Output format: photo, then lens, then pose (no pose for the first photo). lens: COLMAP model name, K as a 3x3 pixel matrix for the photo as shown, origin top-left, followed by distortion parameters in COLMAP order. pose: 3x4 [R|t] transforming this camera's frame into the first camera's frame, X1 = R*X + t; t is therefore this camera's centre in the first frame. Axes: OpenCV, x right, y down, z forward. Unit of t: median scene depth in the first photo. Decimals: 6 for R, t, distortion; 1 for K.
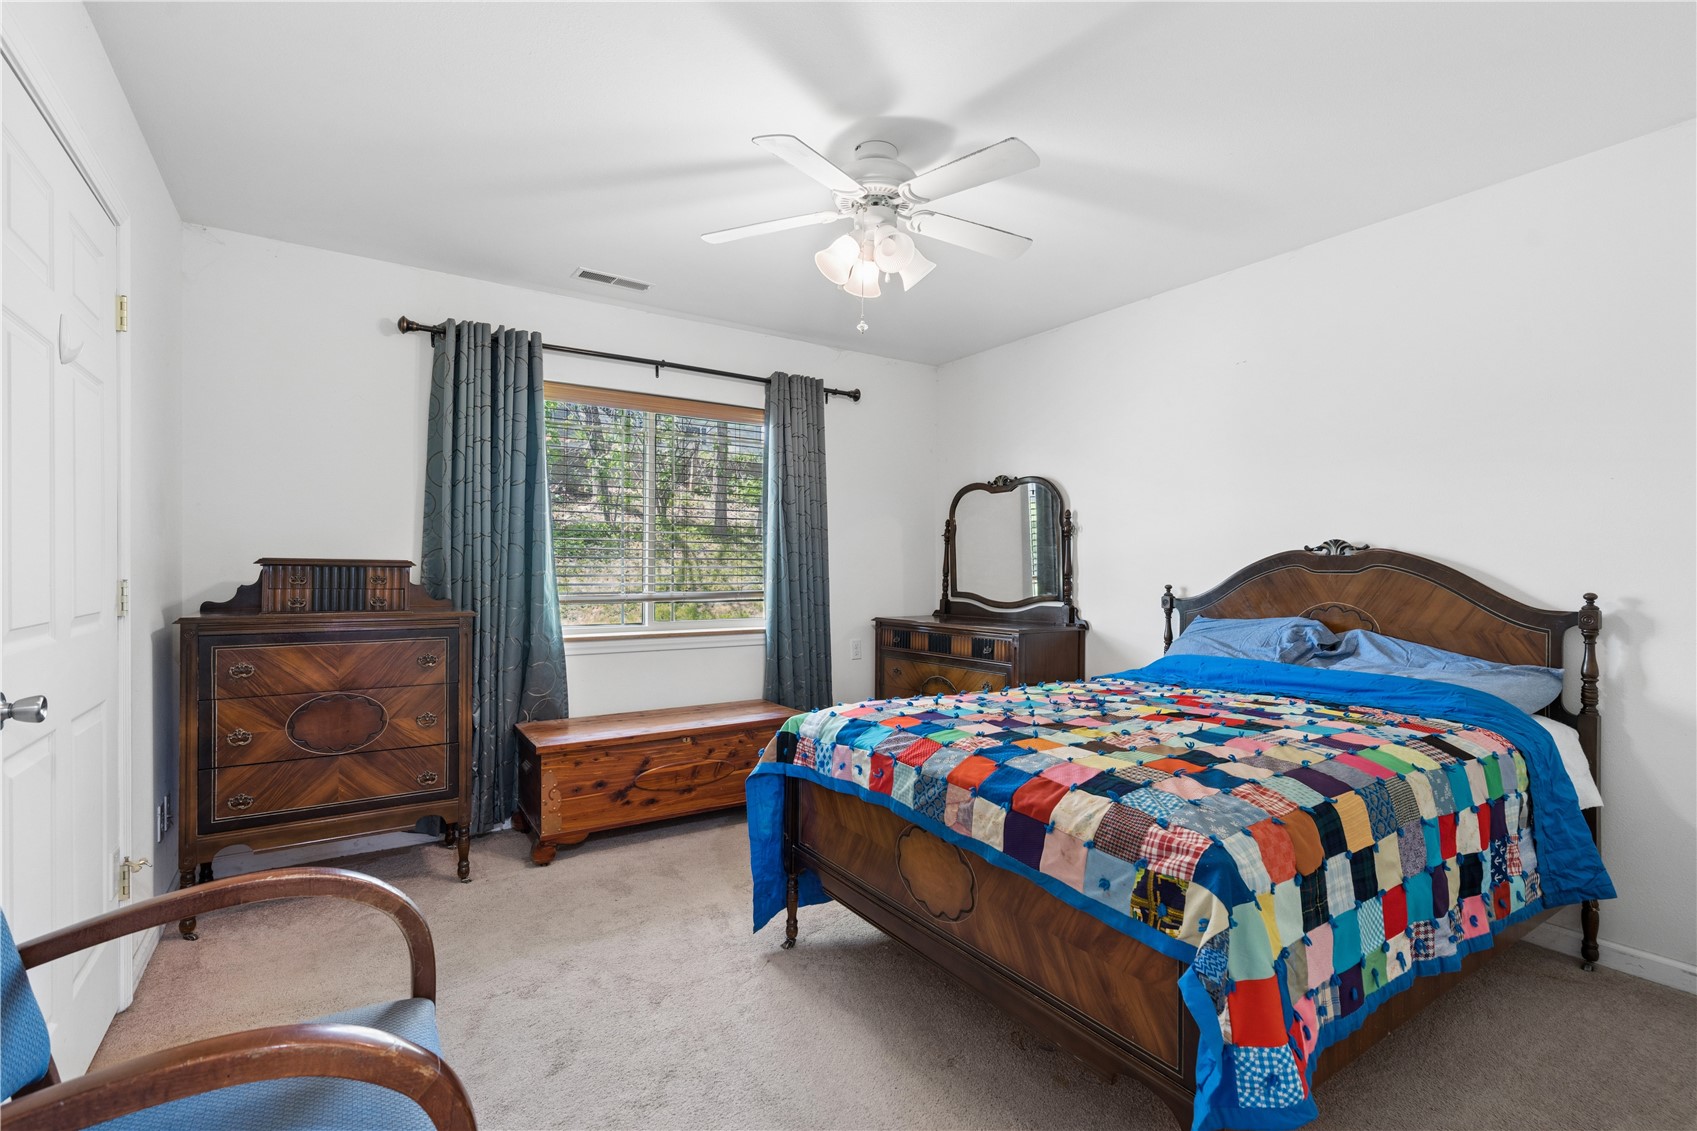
lens RADIAL K [[768.4, 0, 848.5], [0, 768.4, 565.5], [0, 0, 1]] dist [-0.000050, -0.000091]
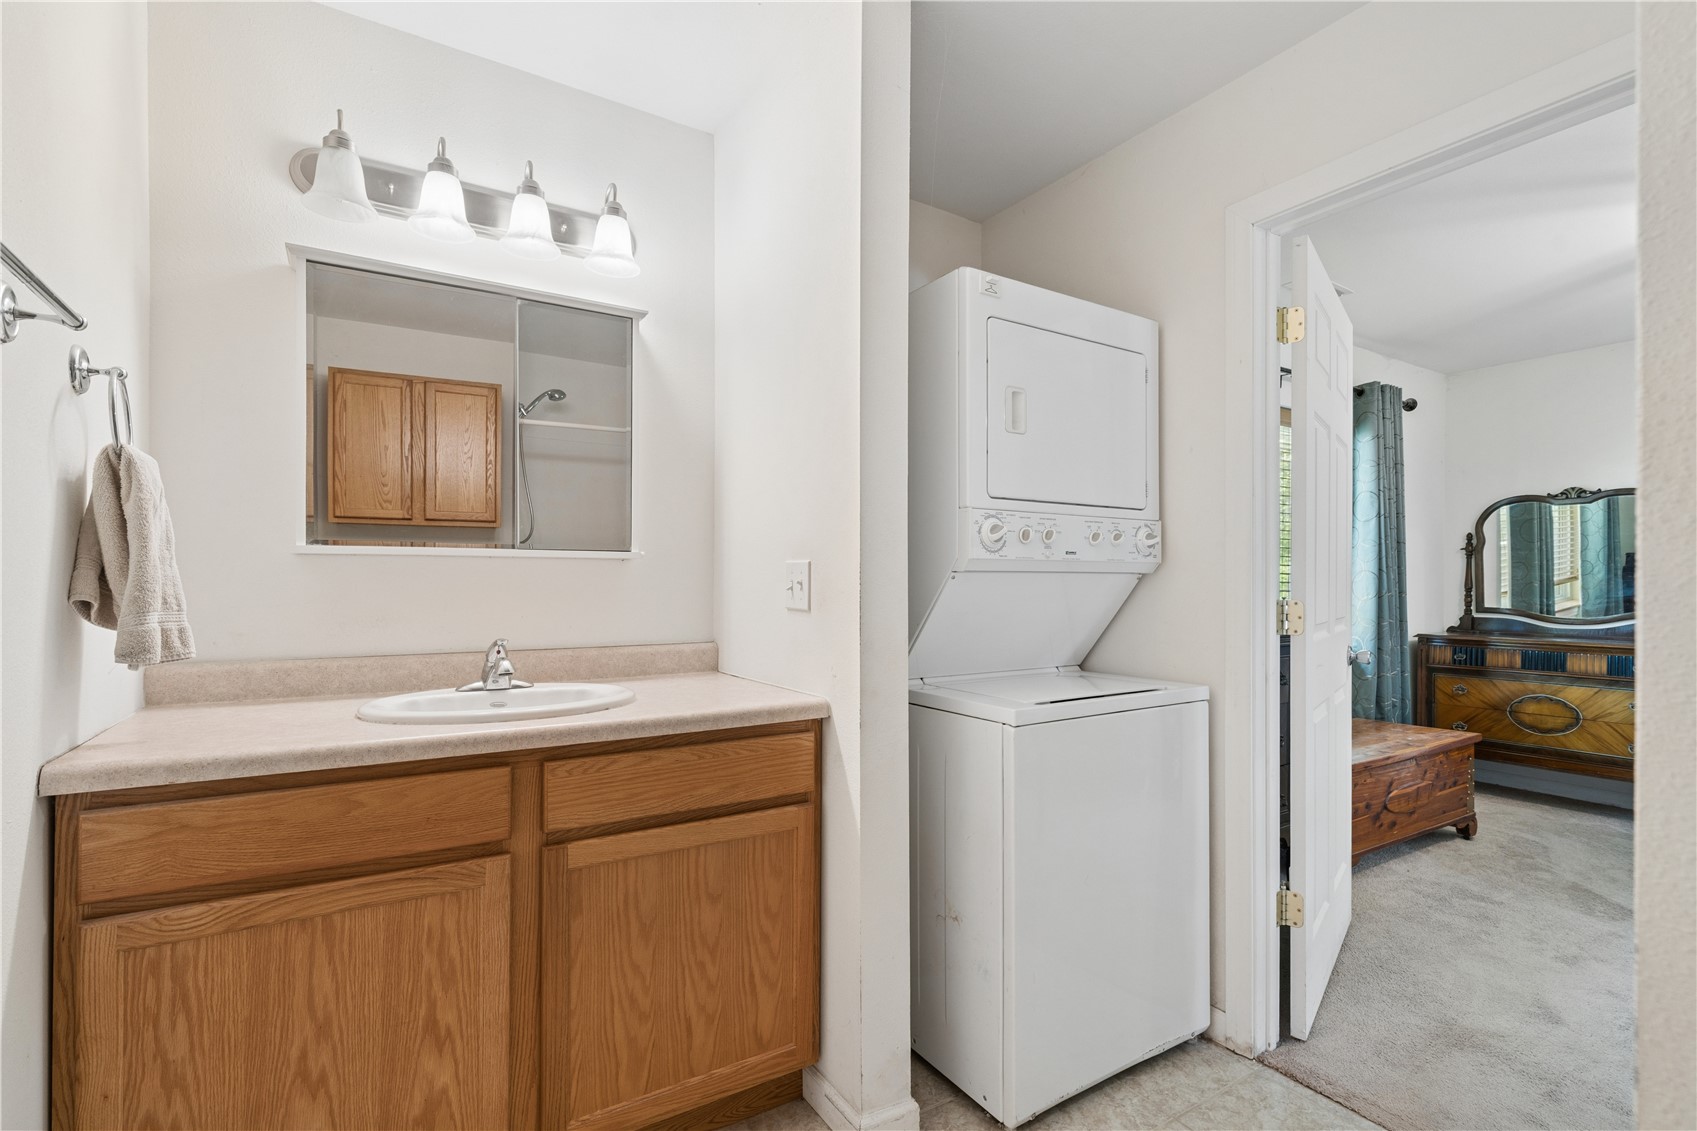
lens RADIAL K [[782.7, 0, 848.5], [0, 782.7, 565.5], [0, 0, 1]] dist [0.000389, 0.000062]
pose [[0.999662, -0.002648, -0.025866, -0.675518], [0.002200, 0.999847, -0.017366, -0.003611], [0.025908, 0.017303, 0.999515, -0.011669]]
